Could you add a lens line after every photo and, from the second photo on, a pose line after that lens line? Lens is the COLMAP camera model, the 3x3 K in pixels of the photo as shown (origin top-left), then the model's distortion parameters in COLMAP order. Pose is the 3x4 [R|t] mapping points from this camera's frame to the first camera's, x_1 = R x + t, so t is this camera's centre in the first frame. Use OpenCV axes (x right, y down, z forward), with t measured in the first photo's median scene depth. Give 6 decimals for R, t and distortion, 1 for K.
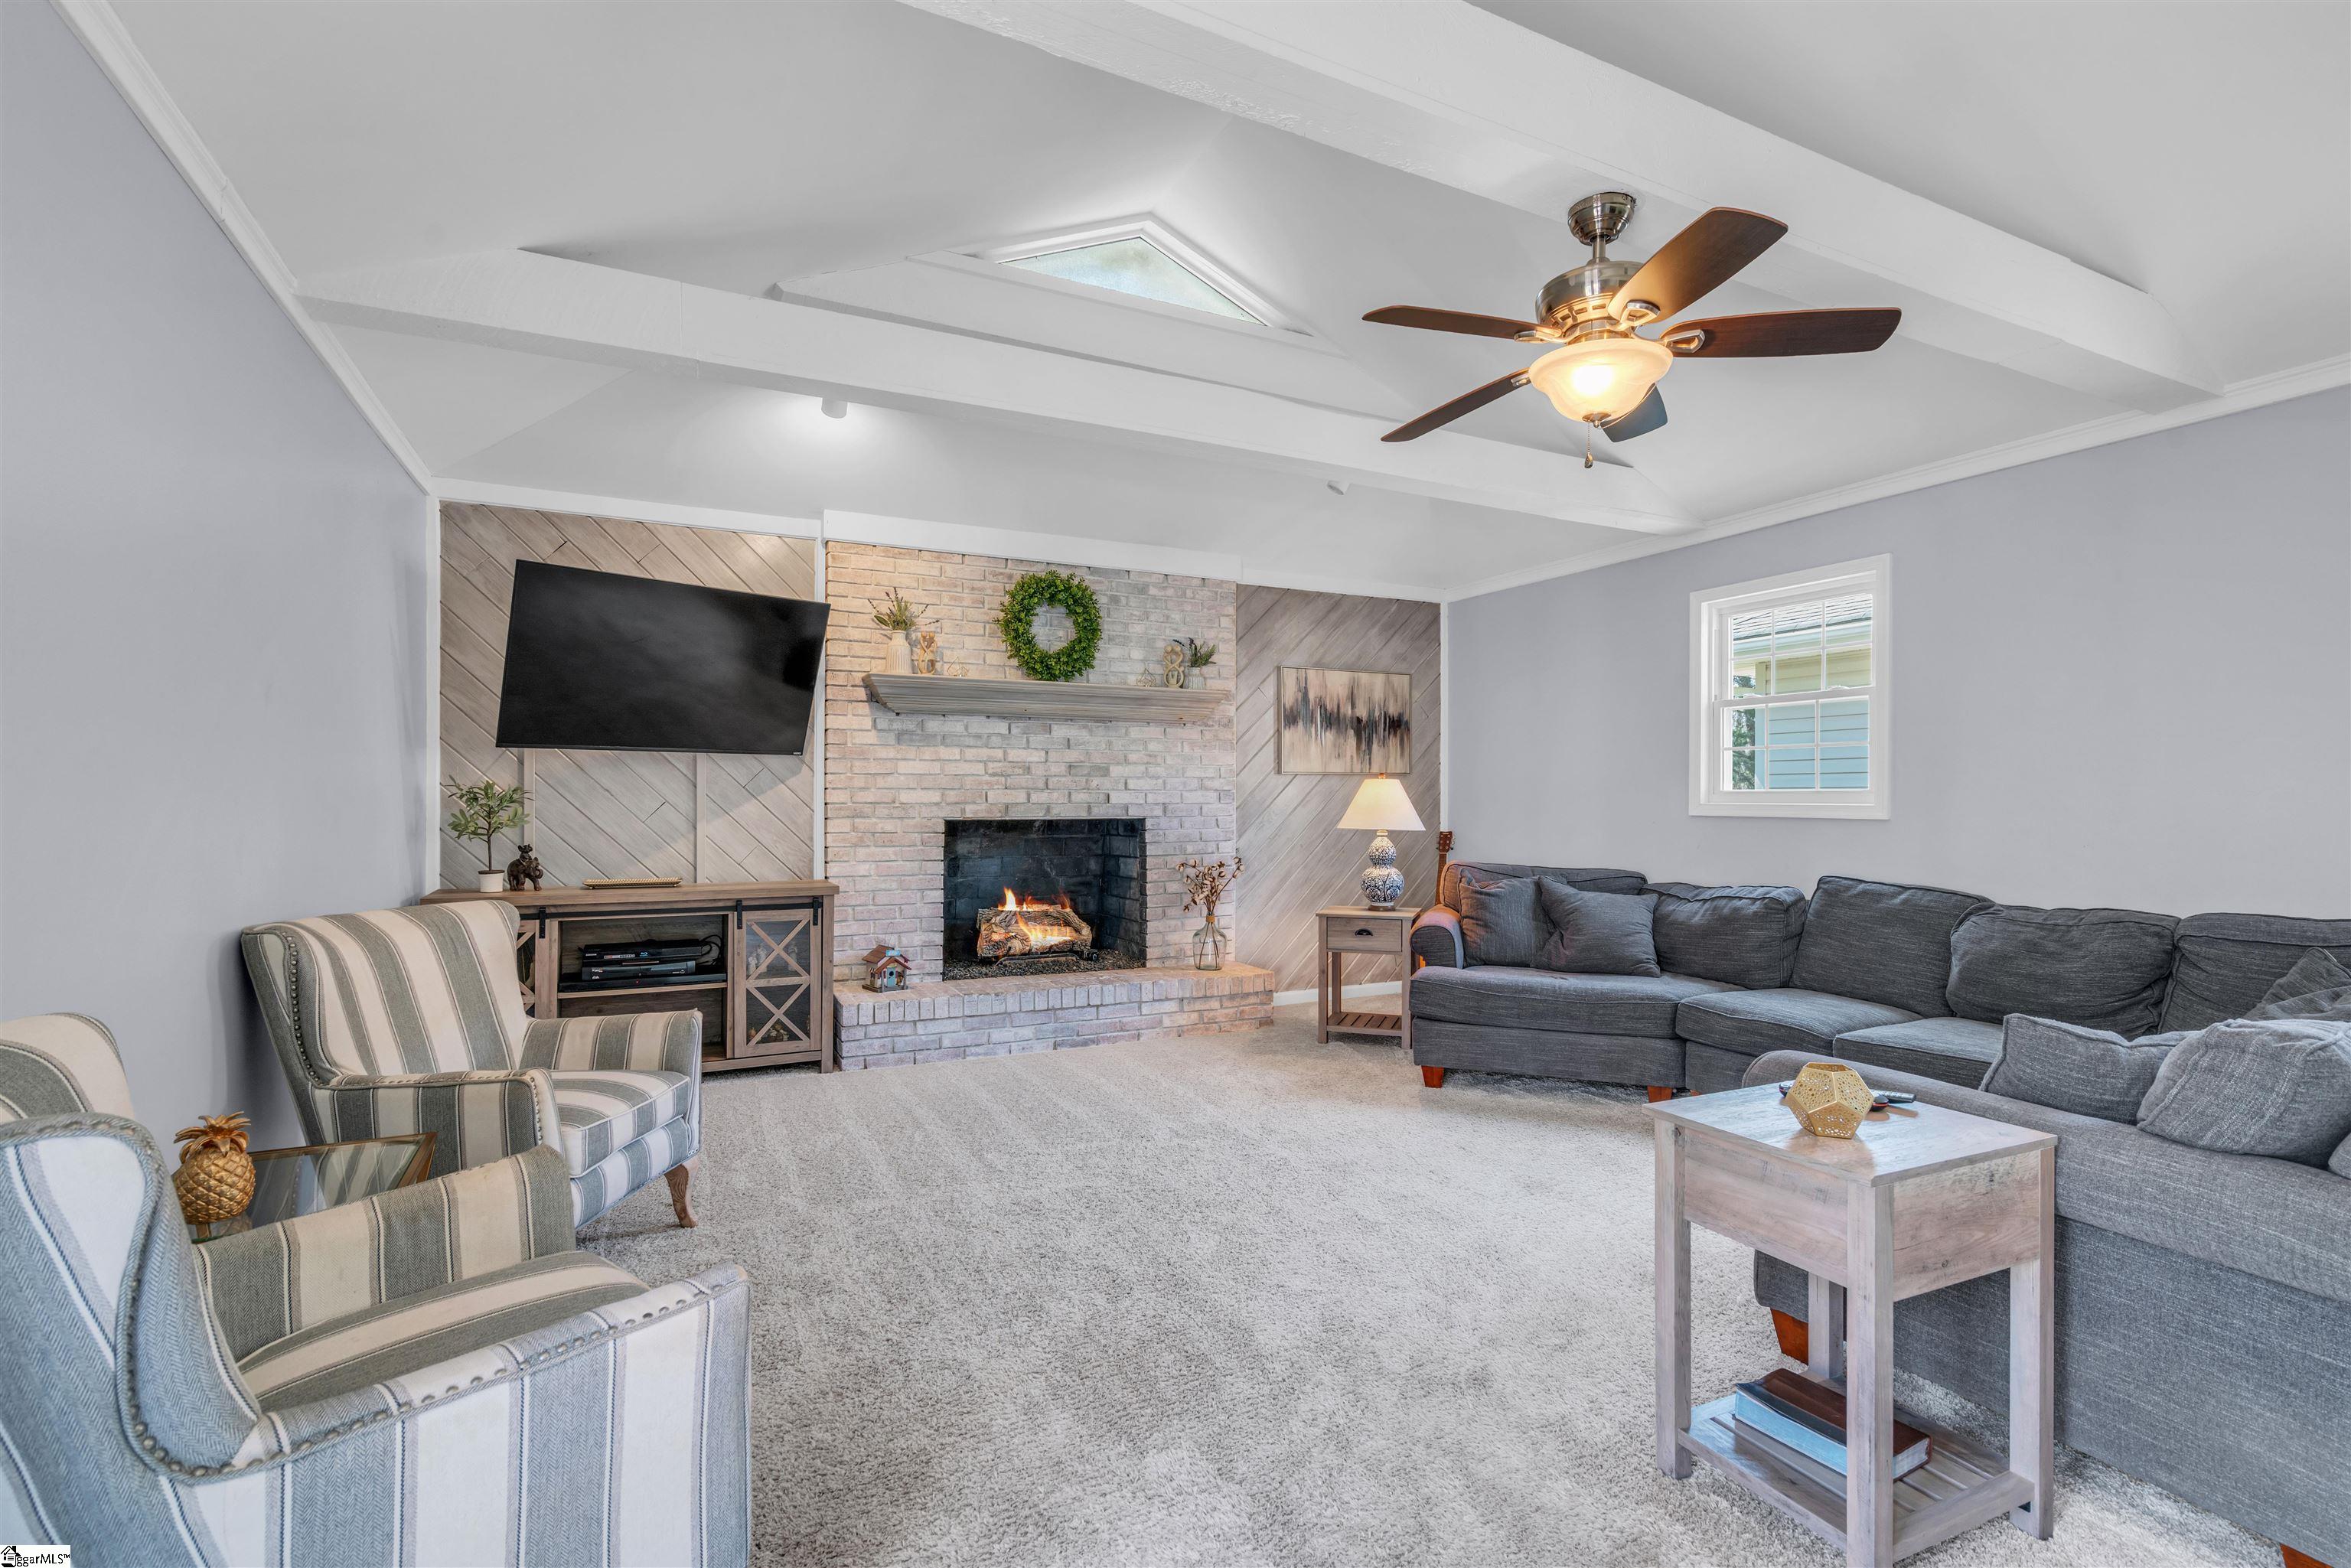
lens RADIAL K [[1065.5, 0, 1164.2], [0, 1065.5, 804.9], [0, 0, 1]] dist [-0.009272, 0.004477]
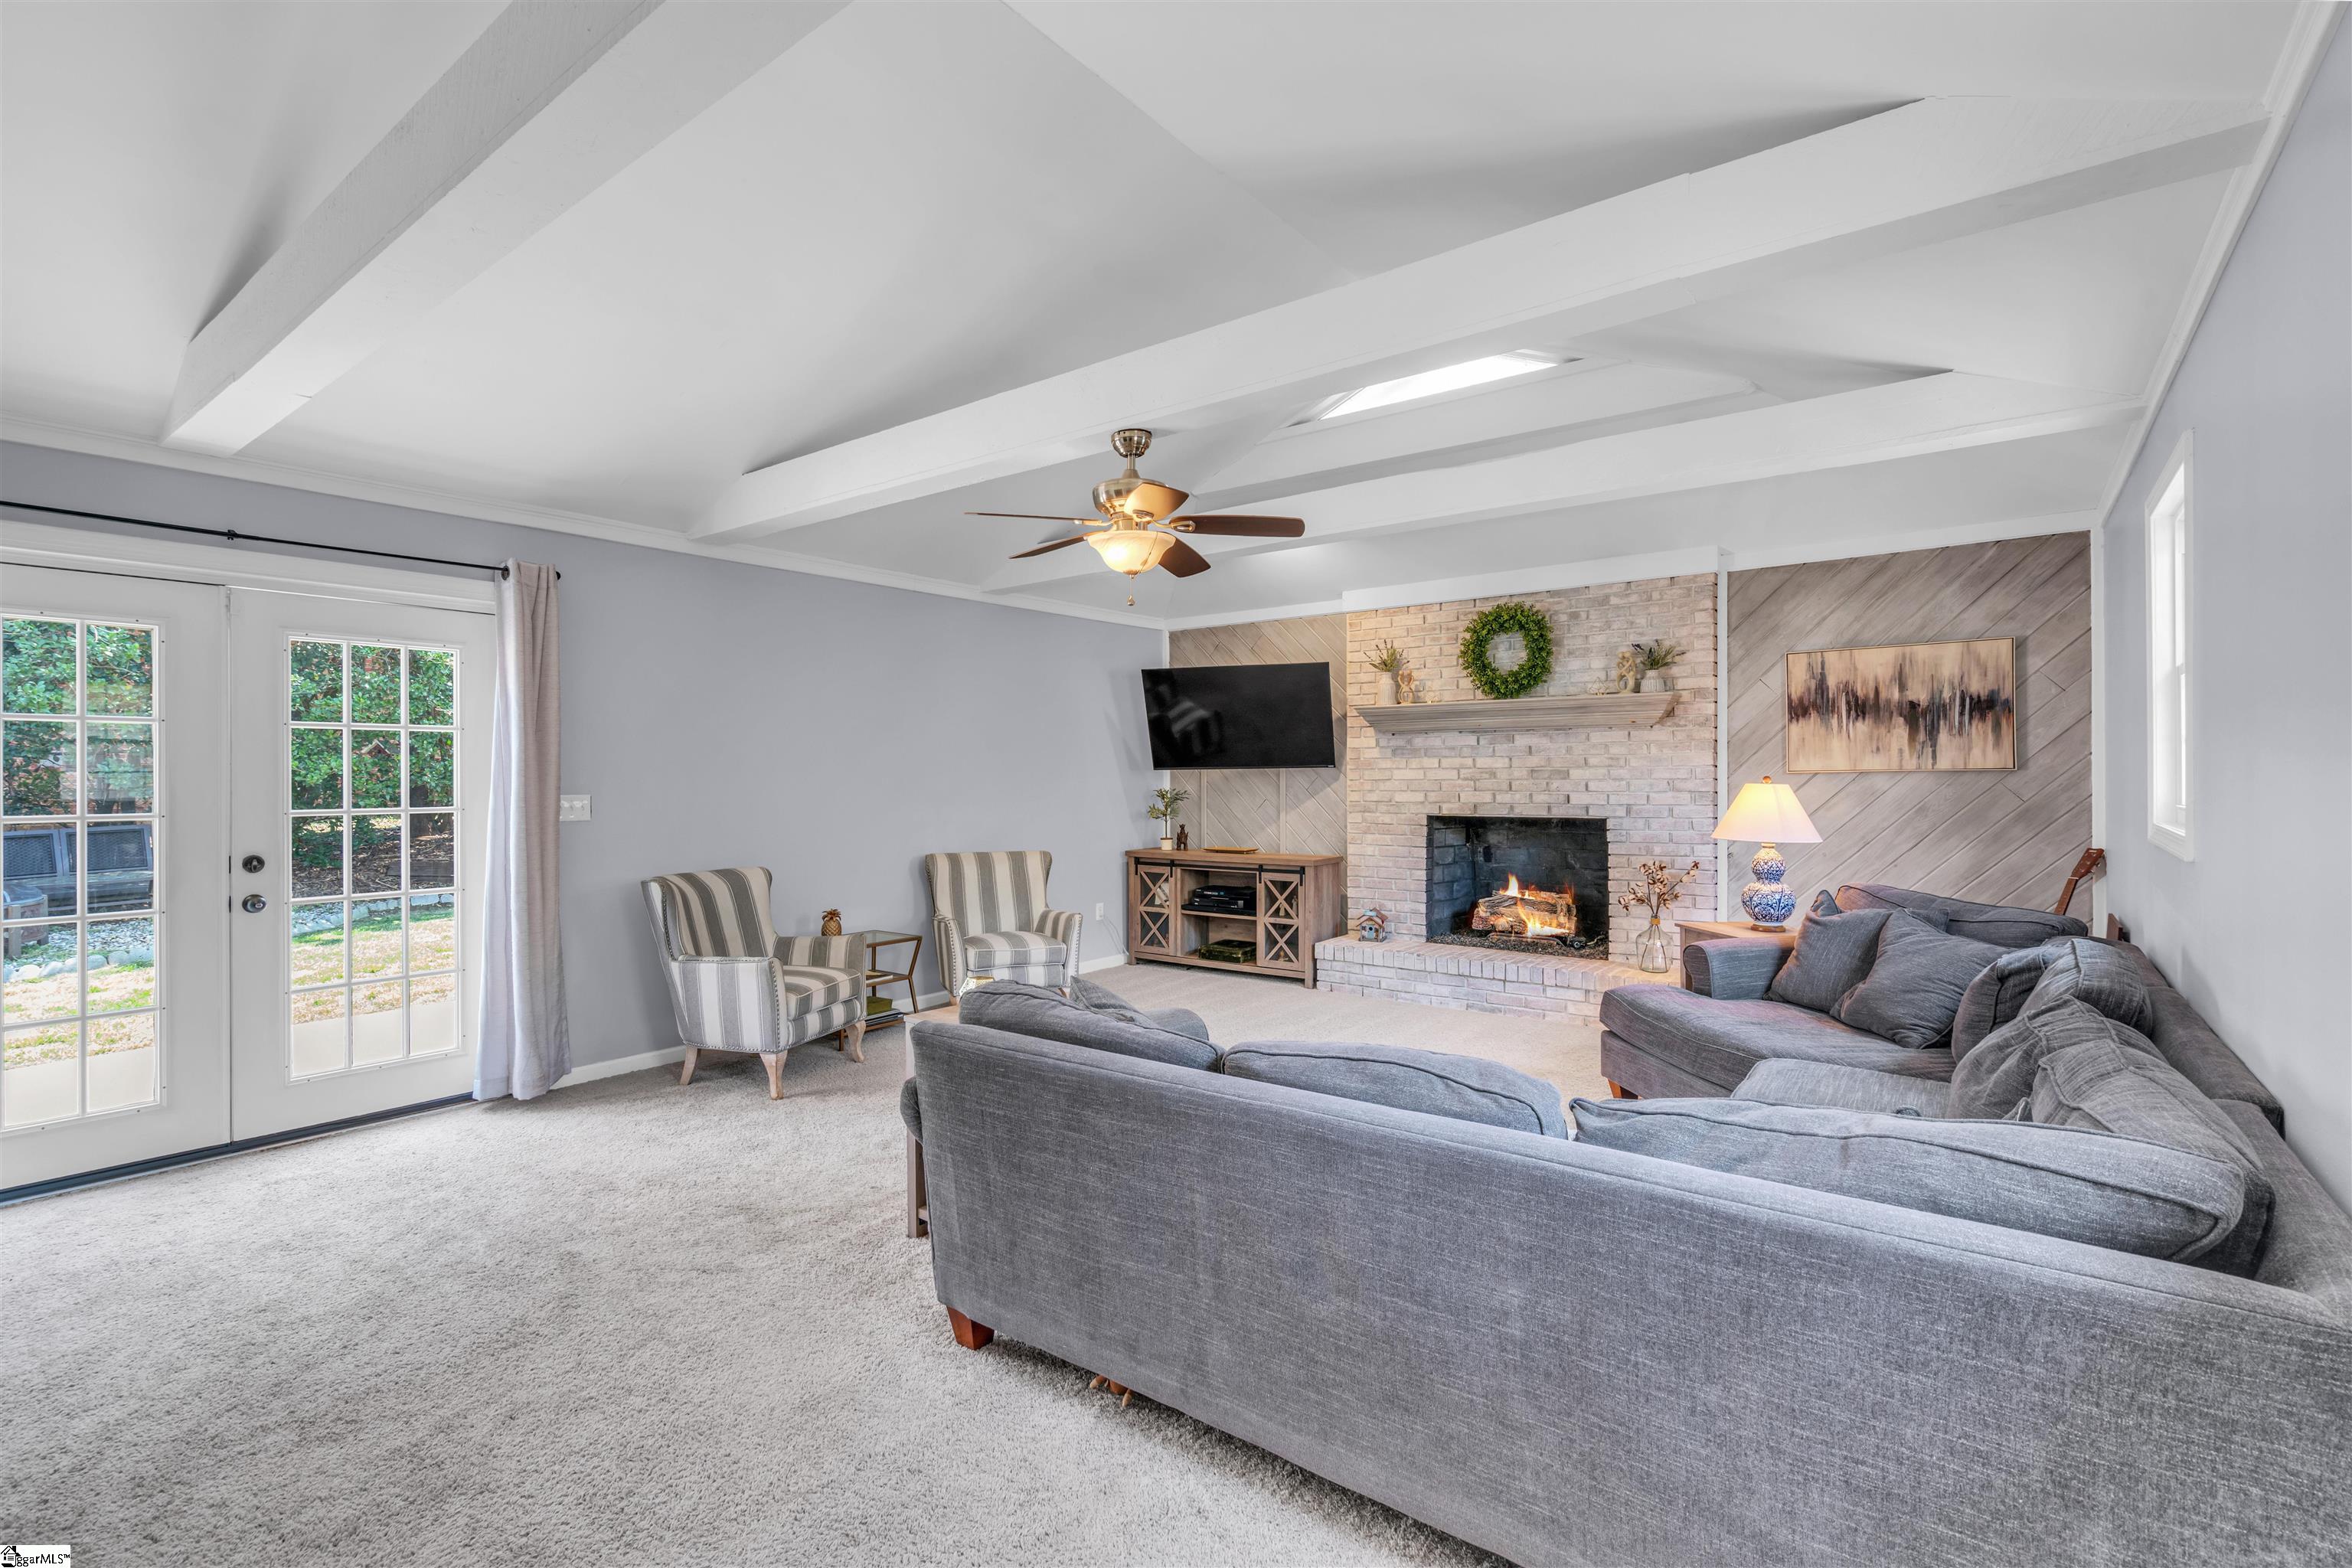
lens RADIAL K [[1066.0, 0, 1182.9], [0, 1066.0, 779.6], [0, 0, 1]] dist [-0.009272, 0.004477]
pose [[0.453321, -0.001172, -0.891346, 0.749125], [0.003217, 0.999995, 0.000321, -0.028314], [0.891341, -0.003013, 0.453323, 0.156867]]
